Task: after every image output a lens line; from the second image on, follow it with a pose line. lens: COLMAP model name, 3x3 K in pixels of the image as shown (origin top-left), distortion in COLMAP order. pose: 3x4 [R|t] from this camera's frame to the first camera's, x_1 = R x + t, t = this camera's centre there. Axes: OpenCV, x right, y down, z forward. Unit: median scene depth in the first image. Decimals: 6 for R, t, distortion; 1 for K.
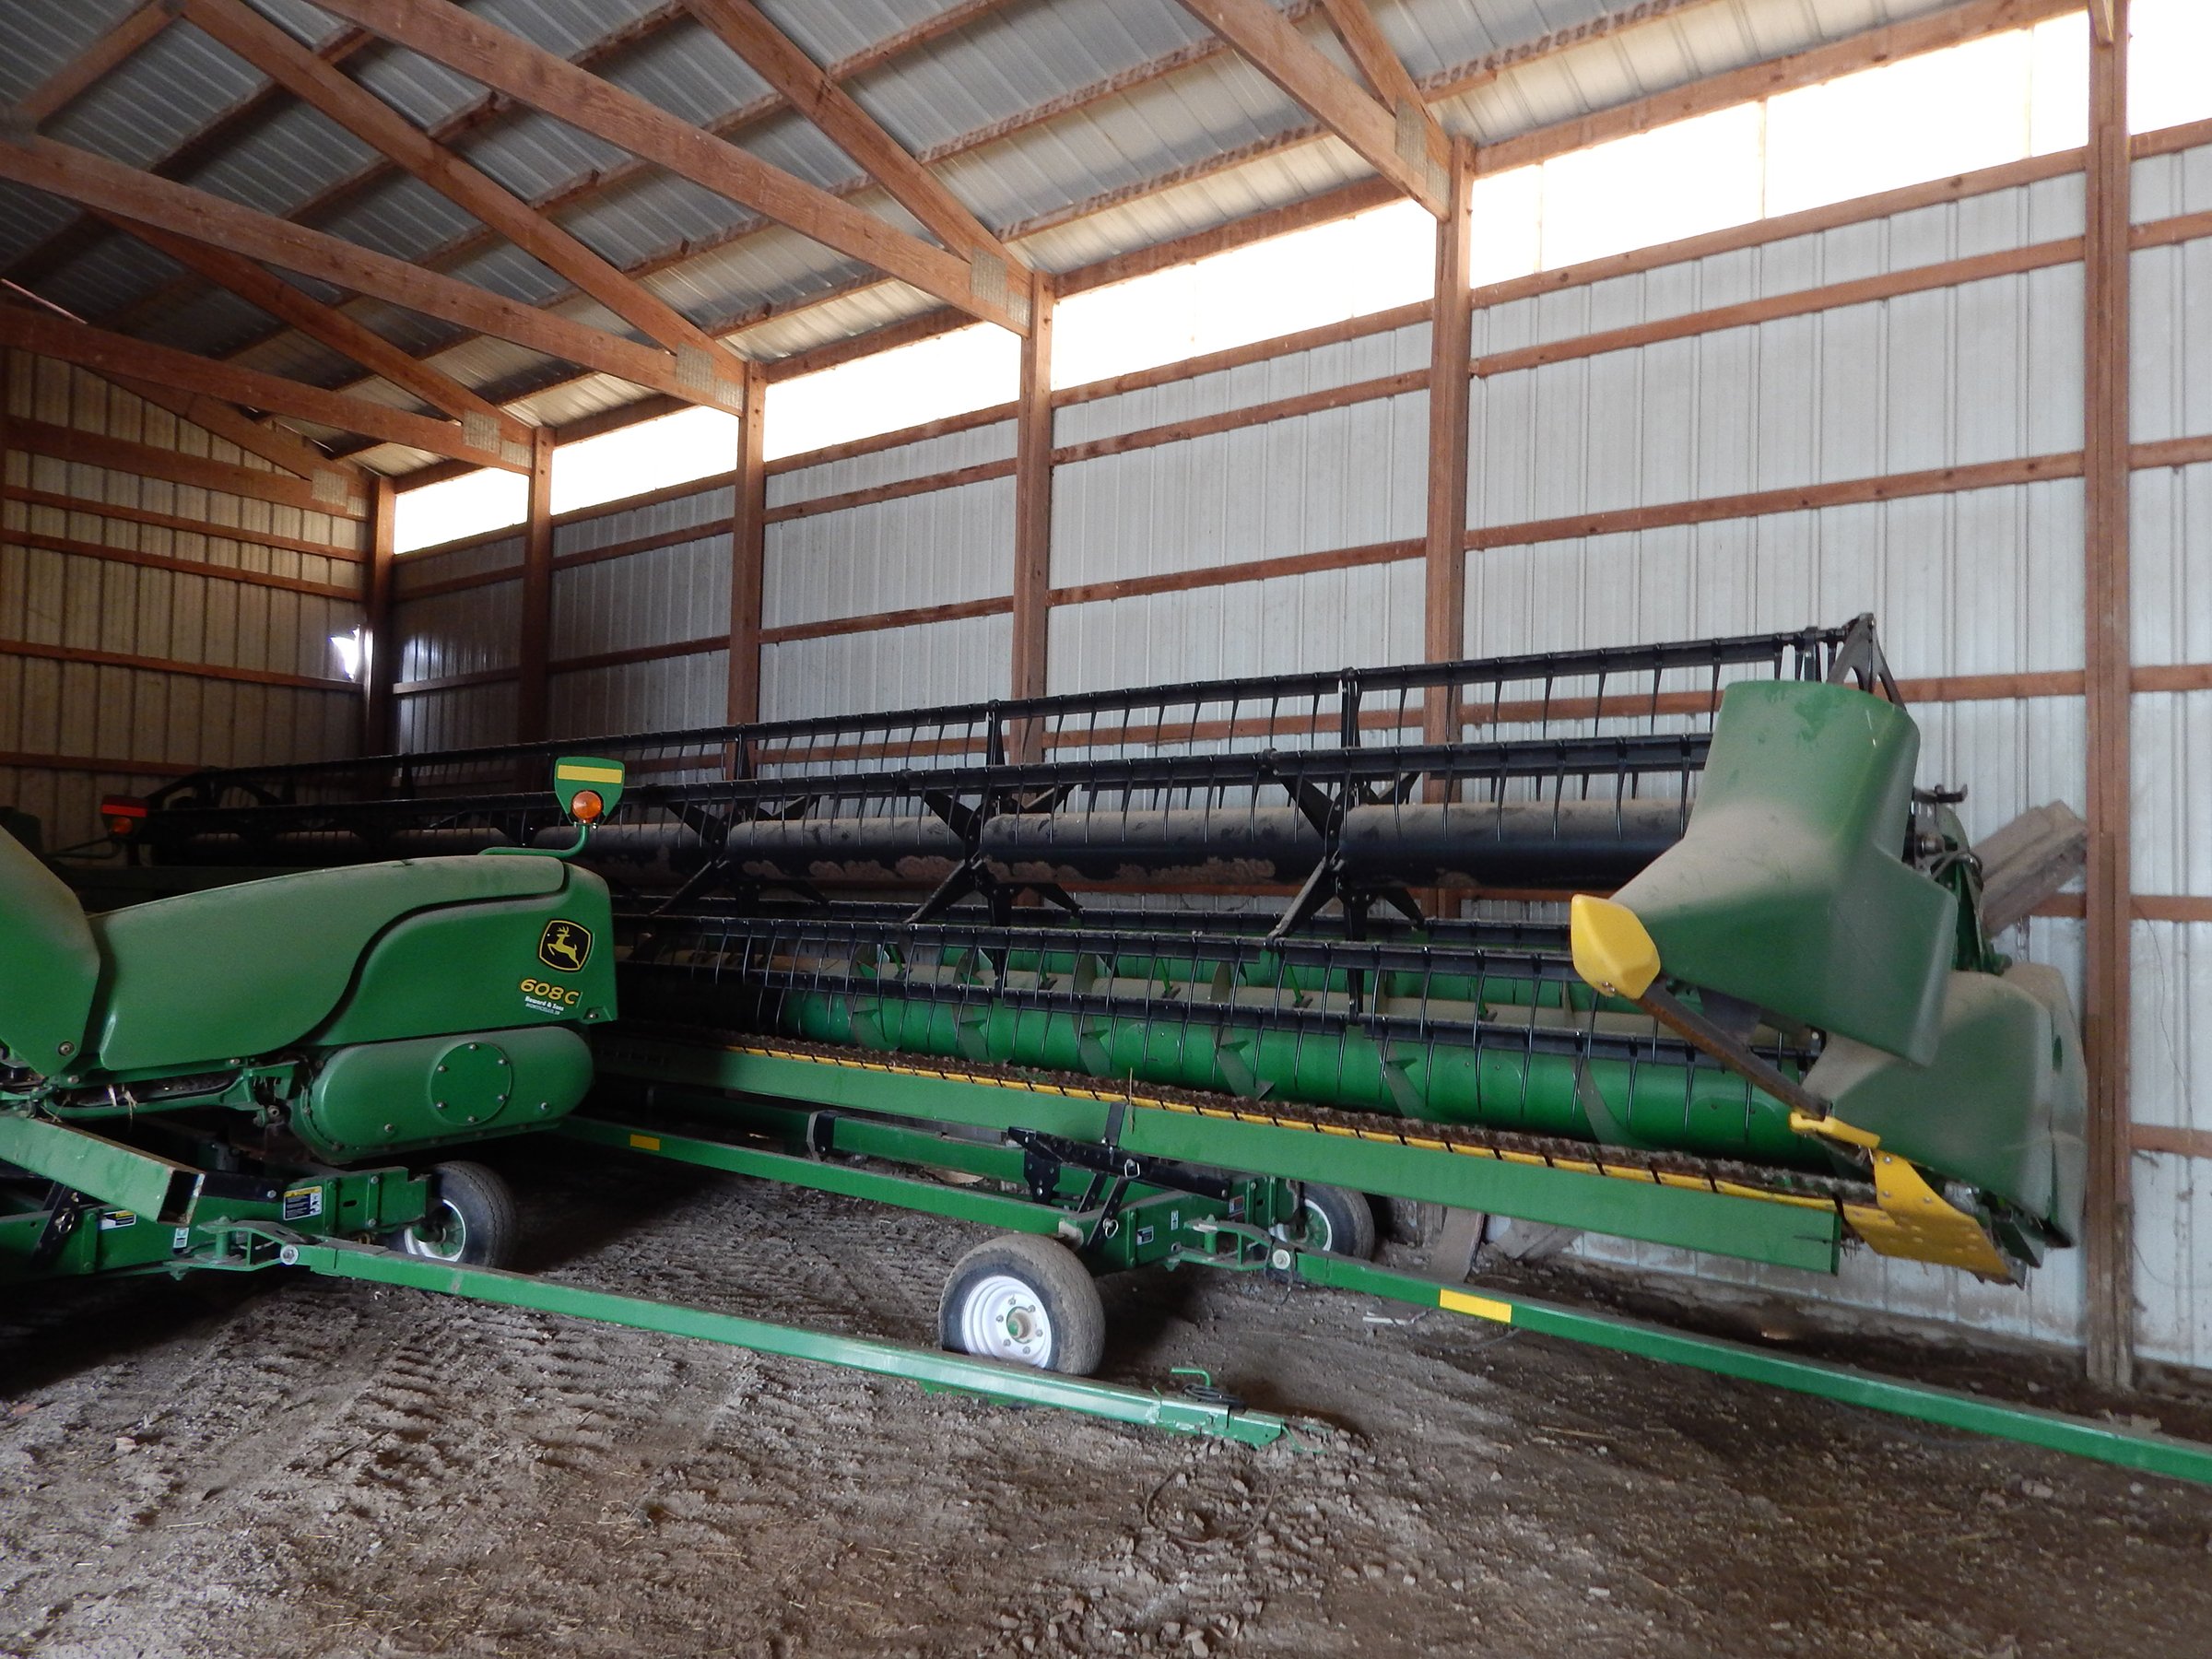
lens RADIAL K [[1461.1, 0, 1114.6], [0, 1461.1, 815.4], [0, 0, 1]] dist [0.002637, -0.001028]
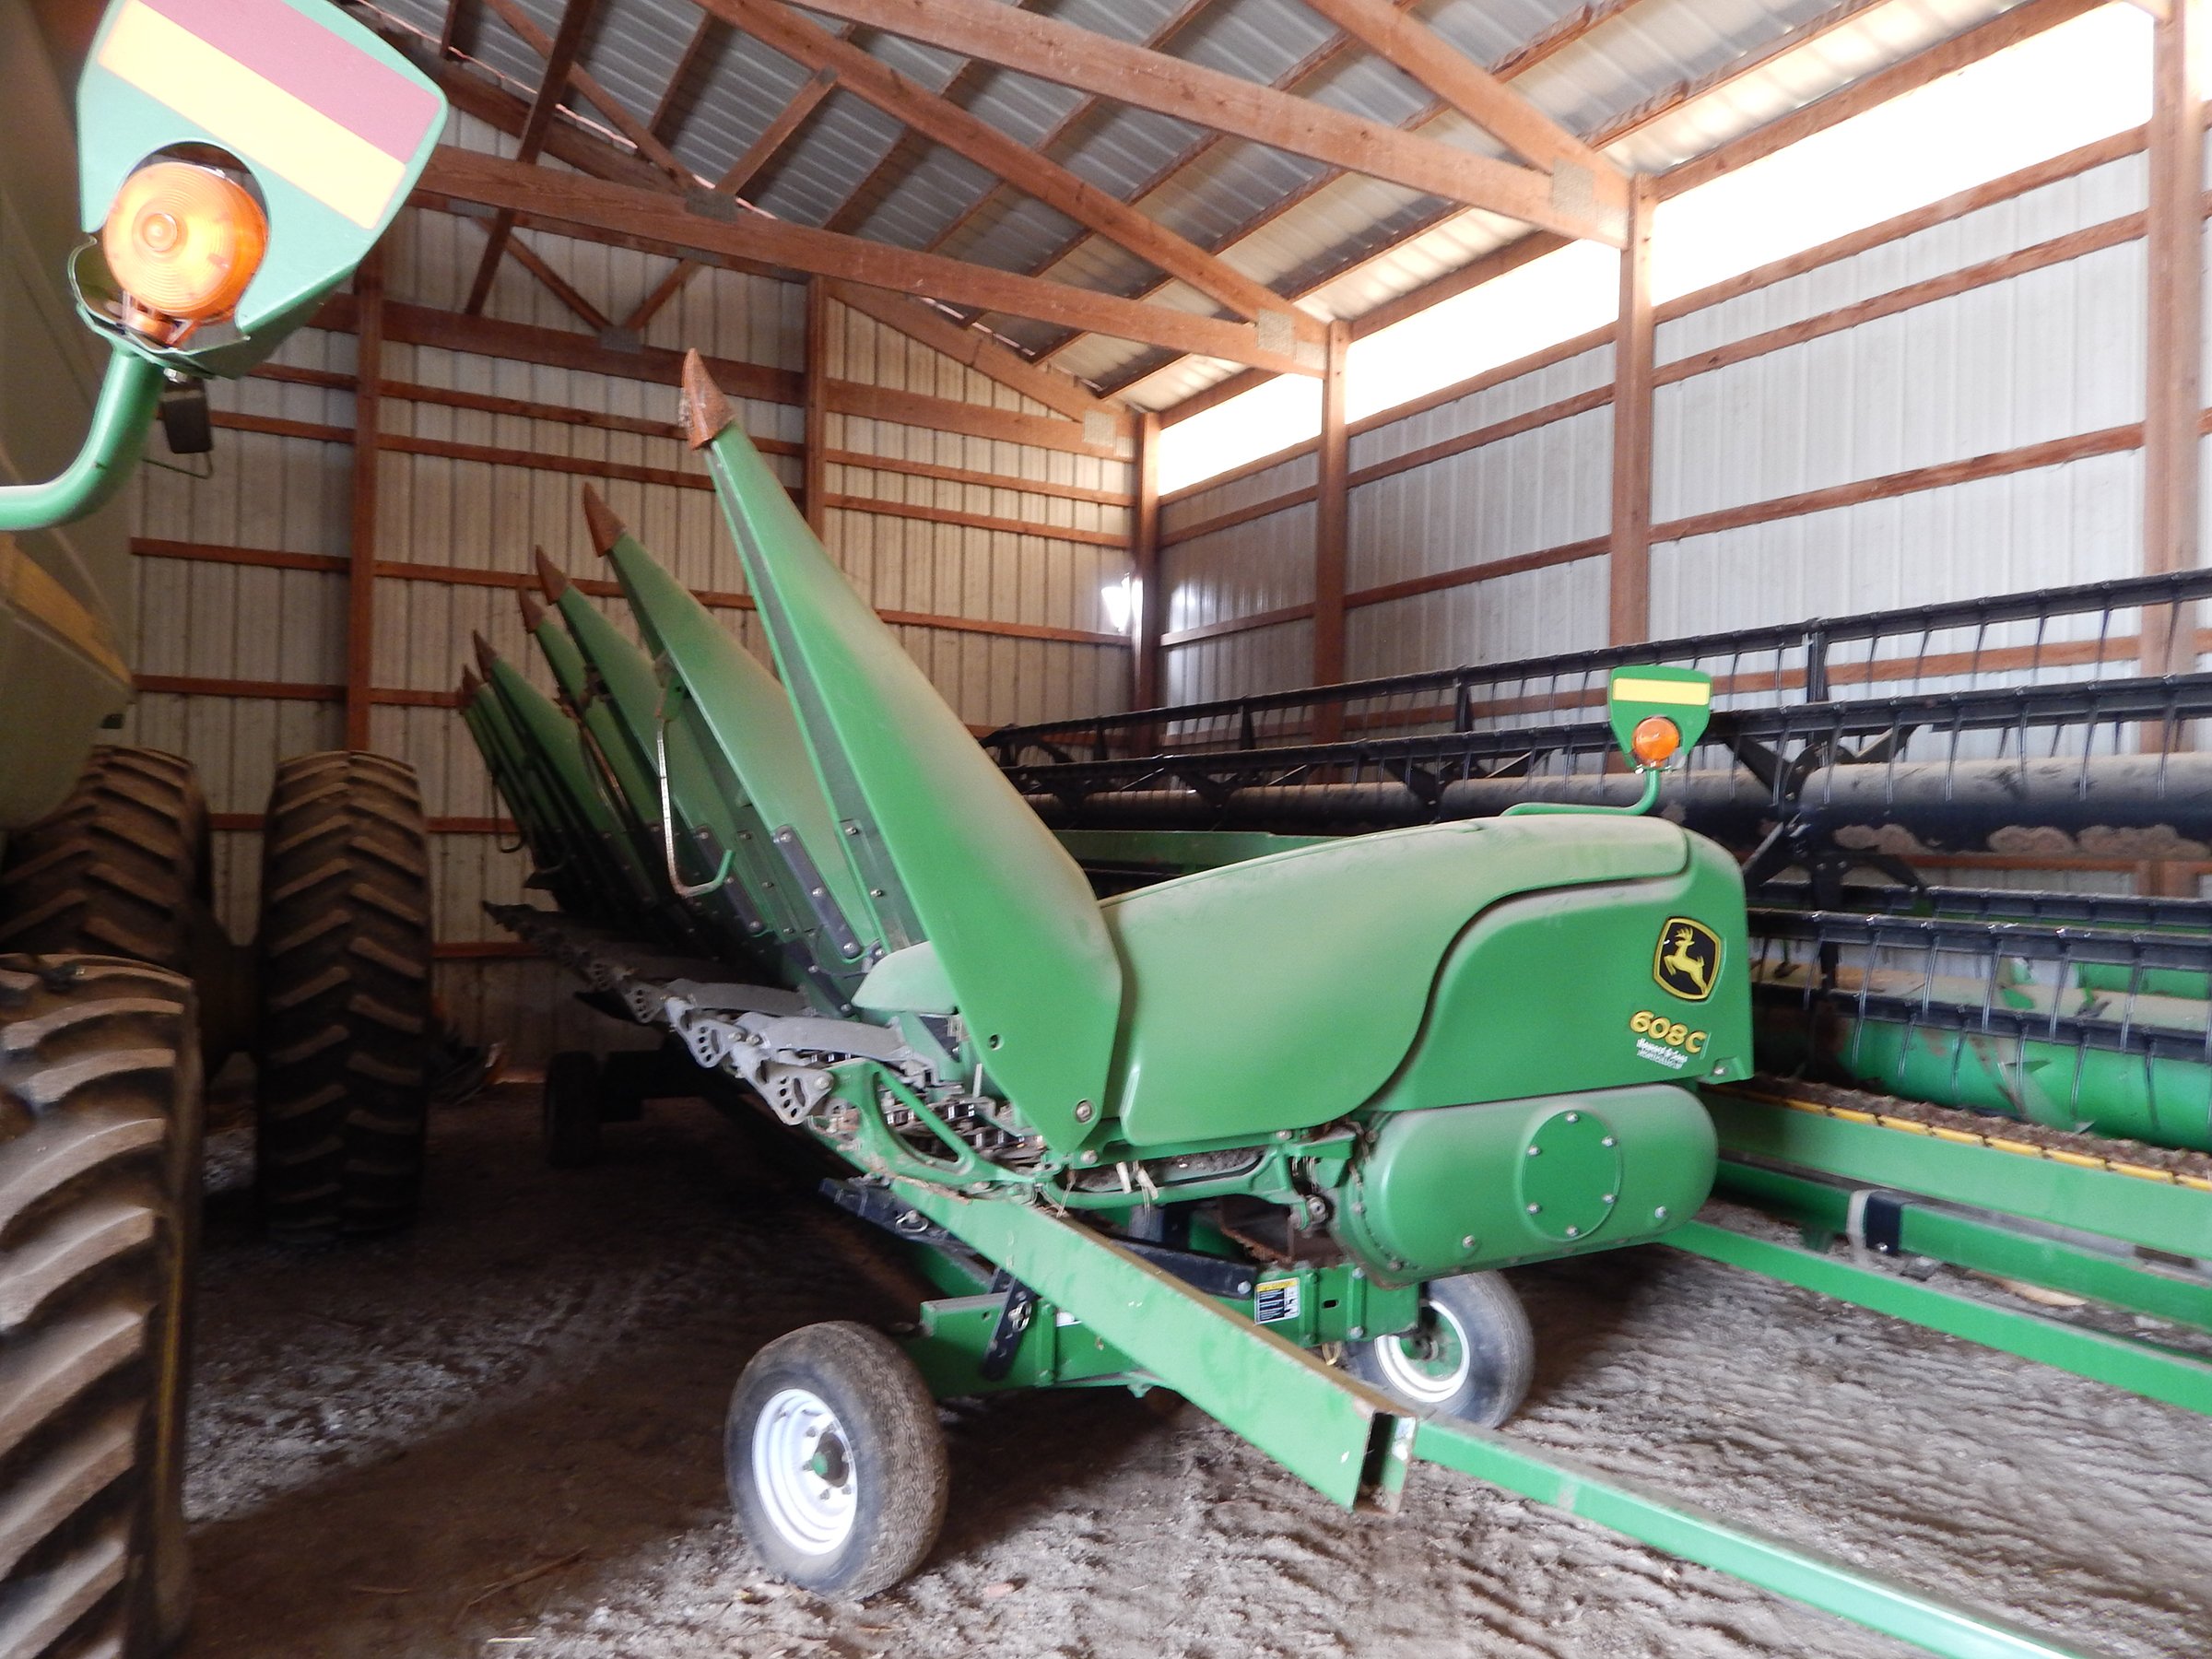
lens RADIAL K [[1461.1, 0, 1114.6], [0, 1461.1, 815.4], [0, 0, 1]] dist [0.002637, -0.001028]
pose [[0.913841, -0.000726, -0.406072, -0.177310], [0.010443, 0.999710, 0.021716, 0.005616], [0.405938, -0.024086, 0.913583, 0.167535]]
